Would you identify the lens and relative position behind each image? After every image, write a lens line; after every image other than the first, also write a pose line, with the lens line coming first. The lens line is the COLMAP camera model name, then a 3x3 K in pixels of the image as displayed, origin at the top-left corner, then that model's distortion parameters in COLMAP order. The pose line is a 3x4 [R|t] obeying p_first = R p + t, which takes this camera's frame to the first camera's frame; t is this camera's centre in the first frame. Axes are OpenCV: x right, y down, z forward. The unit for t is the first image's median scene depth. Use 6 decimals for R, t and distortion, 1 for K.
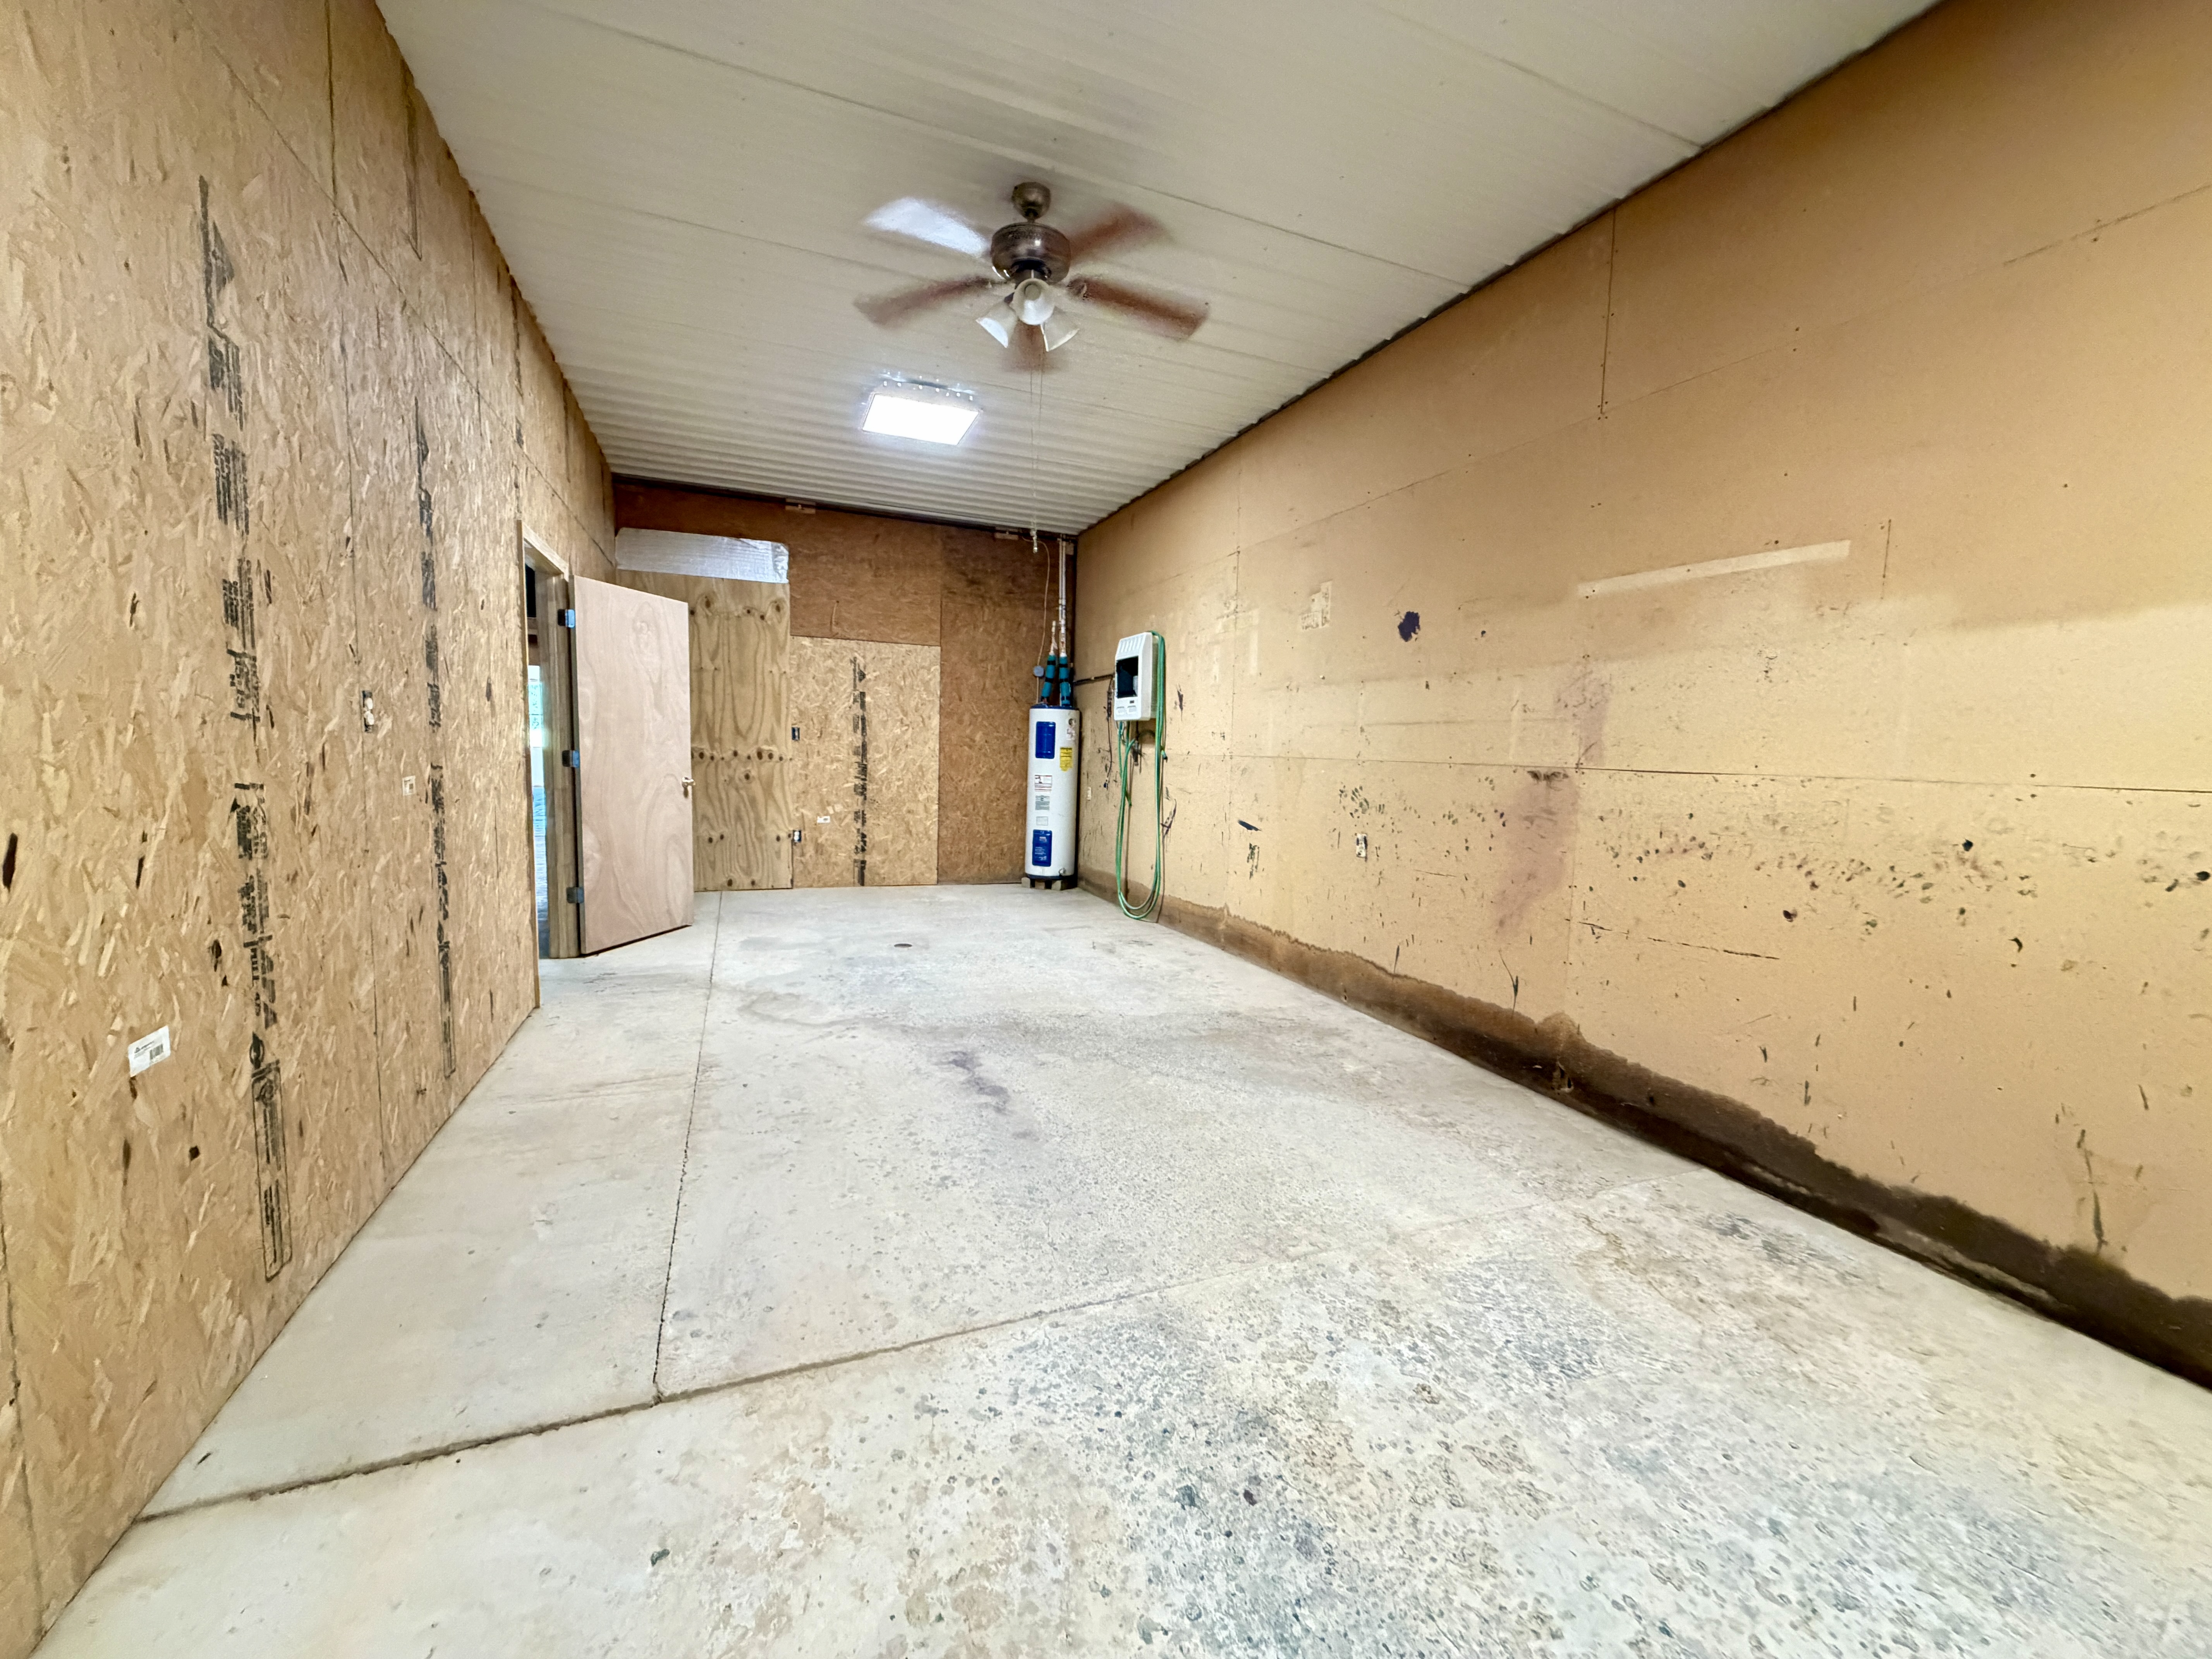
lens RADIAL K [[883.0, 0, 1098.8], [0, 883.0, 830.1], [0, 0, 1]] dist [-0.000337, -0.000109]
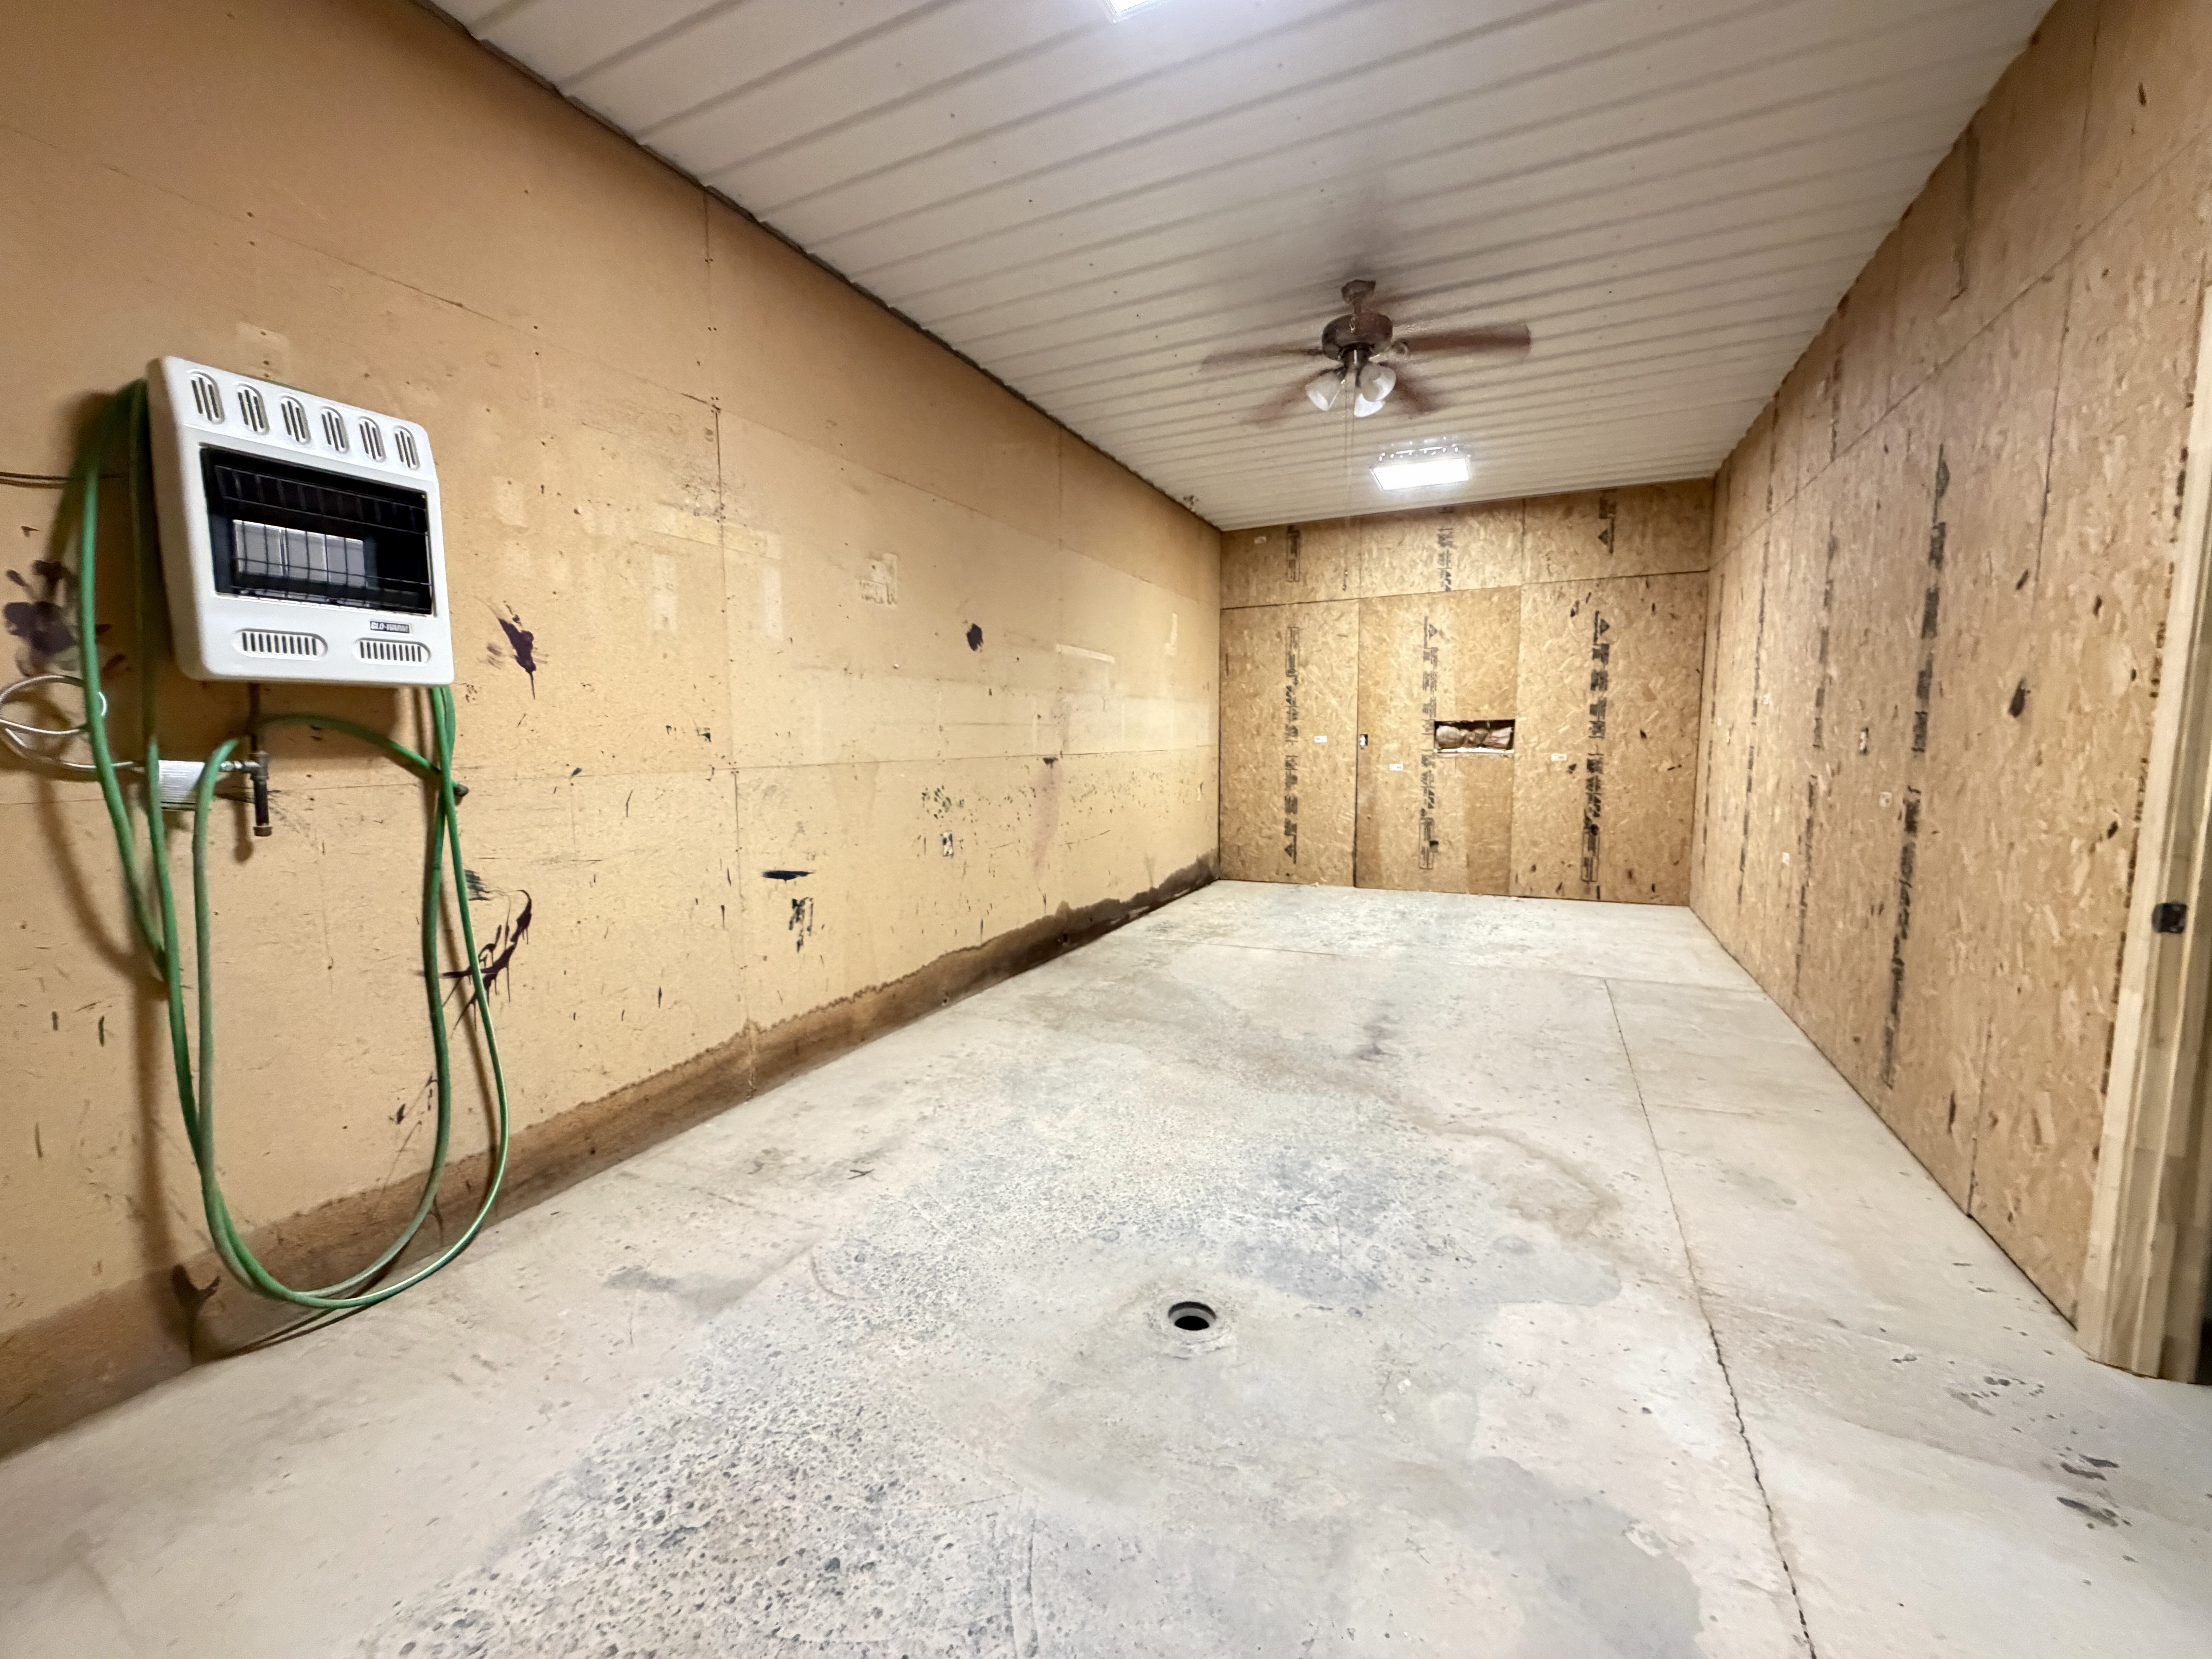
lens RADIAL K [[883.0, 0, 1098.8], [0, 883.0, 830.1], [0, 0, 1]] dist [-0.000337, -0.000109]
pose [[-0.674288, -0.099710, 0.731706, -0.572135], [0.057226, 0.980808, 0.186390, -0.181638], [-0.736248, 0.167553, -0.655641, 1.583072]]
